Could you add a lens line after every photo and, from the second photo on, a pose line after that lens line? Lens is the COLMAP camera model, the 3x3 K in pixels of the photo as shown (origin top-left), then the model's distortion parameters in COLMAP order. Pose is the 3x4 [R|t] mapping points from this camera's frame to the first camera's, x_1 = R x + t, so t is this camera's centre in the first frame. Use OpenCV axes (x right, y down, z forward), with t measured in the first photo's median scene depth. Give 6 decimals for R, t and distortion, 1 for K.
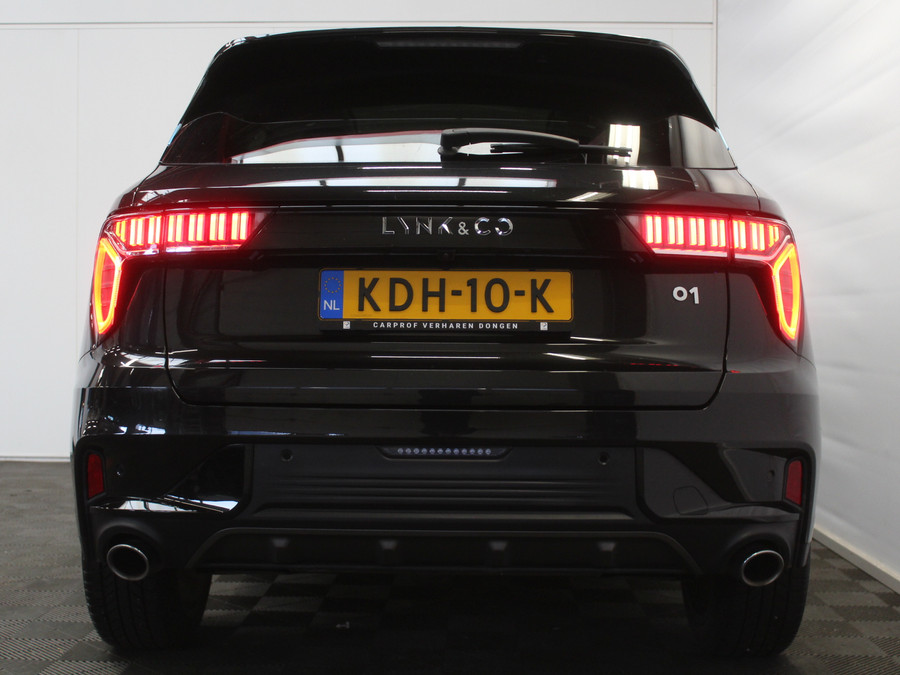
lens RADIAL K [[1268.9, 0, 456.9], [0, 1268.9, 335.1], [0, 0, 1]] dist [0.027869, 0.000000]
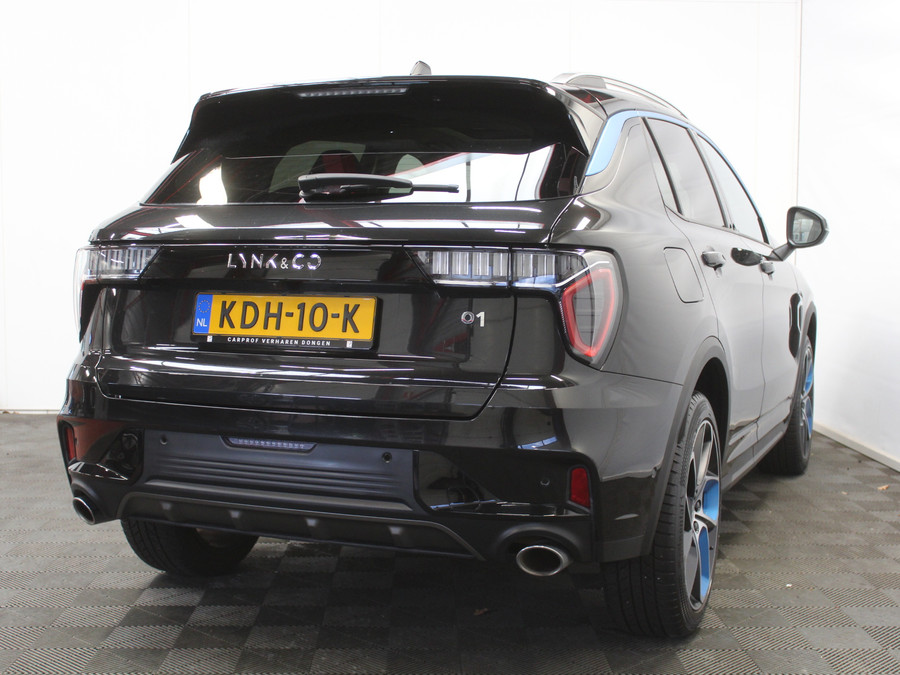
lens RADIAL K [[1241.3, 0, 451.0], [0, 1241.3, 332.4], [0, 0, 1]] dist [0.025591, 0.000000]
pose [[0.923306, 0.024377, -0.383292, 0.600551], [0.000630, 0.997886, 0.064983, -0.093505], [0.384065, -0.060241, 0.921339, -0.041682]]
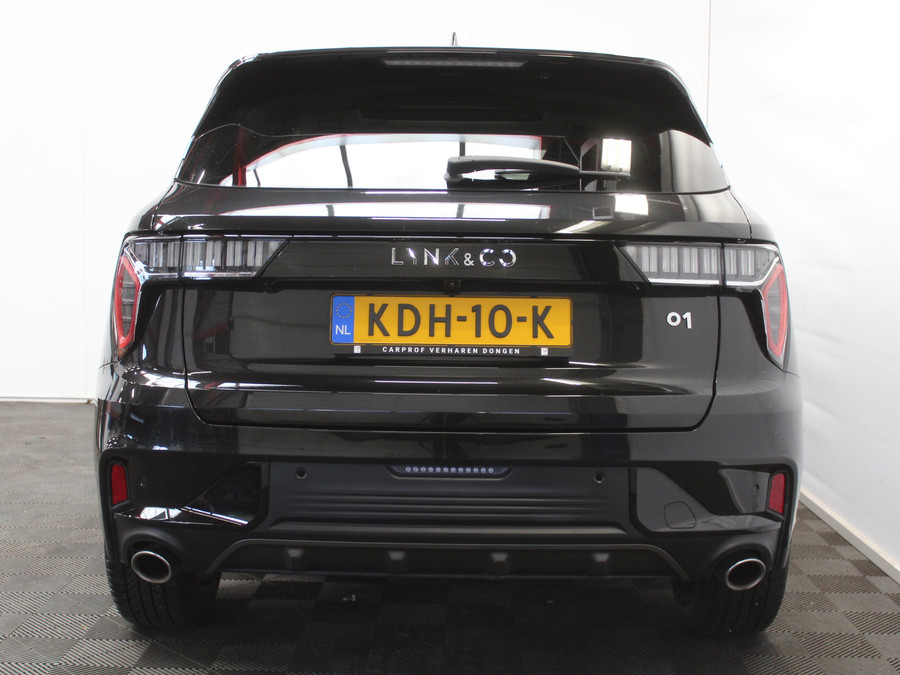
lens RADIAL K [[1241.3, 0, 464.7], [0, 1241.3, 331.6], [0, 0, 1]] dist [0.025591, 0.000000]
pose [[0.999913, 0.005372, 0.012041, -0.010174], [-0.006240, 0.997296, 0.073220, -0.097866], [-0.011615, -0.073288, 0.997243, -0.027200]]
